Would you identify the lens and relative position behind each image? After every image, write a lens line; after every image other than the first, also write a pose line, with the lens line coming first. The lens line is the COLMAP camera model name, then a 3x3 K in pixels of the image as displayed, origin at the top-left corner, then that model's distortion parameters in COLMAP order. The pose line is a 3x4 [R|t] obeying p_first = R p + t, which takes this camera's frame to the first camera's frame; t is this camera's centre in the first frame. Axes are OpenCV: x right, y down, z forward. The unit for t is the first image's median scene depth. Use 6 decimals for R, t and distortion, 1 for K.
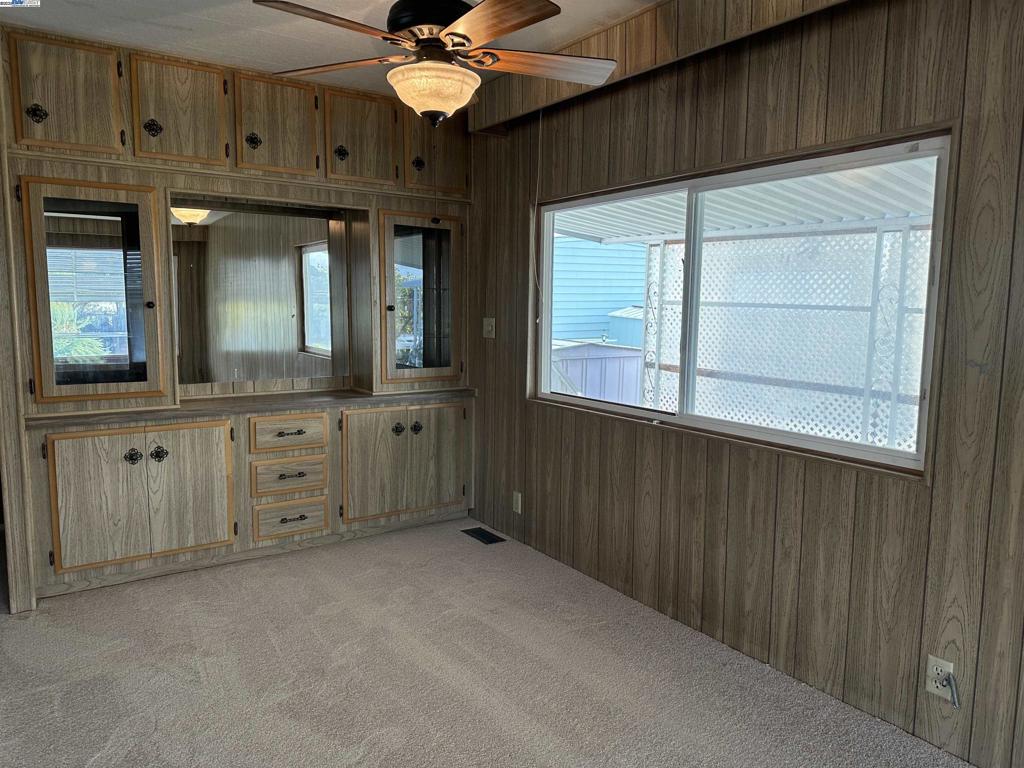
lens RADIAL K [[712.7, 0, 512.0], [0, 712.7, 384.0], [0, 0, 1]] dist [0.000636, -0.104211]
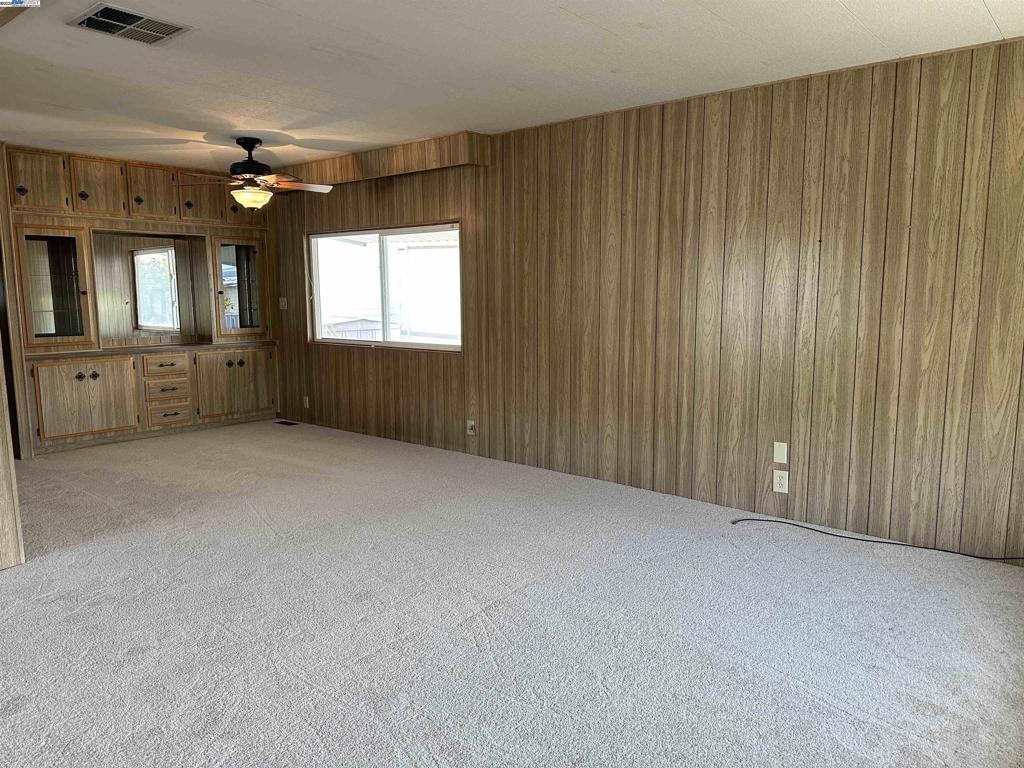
lens RADIAL K [[722.3, 0, 512.8], [0, 722.3, 381.2], [0, 0, 1]] dist [0.109317, -0.158226]
pose [[0.962012, -0.053415, 0.267730, 0.024059], [0.047788, 0.998479, 0.027496, 0.106027], [-0.268791, -0.013657, 0.963102, -1.031943]]
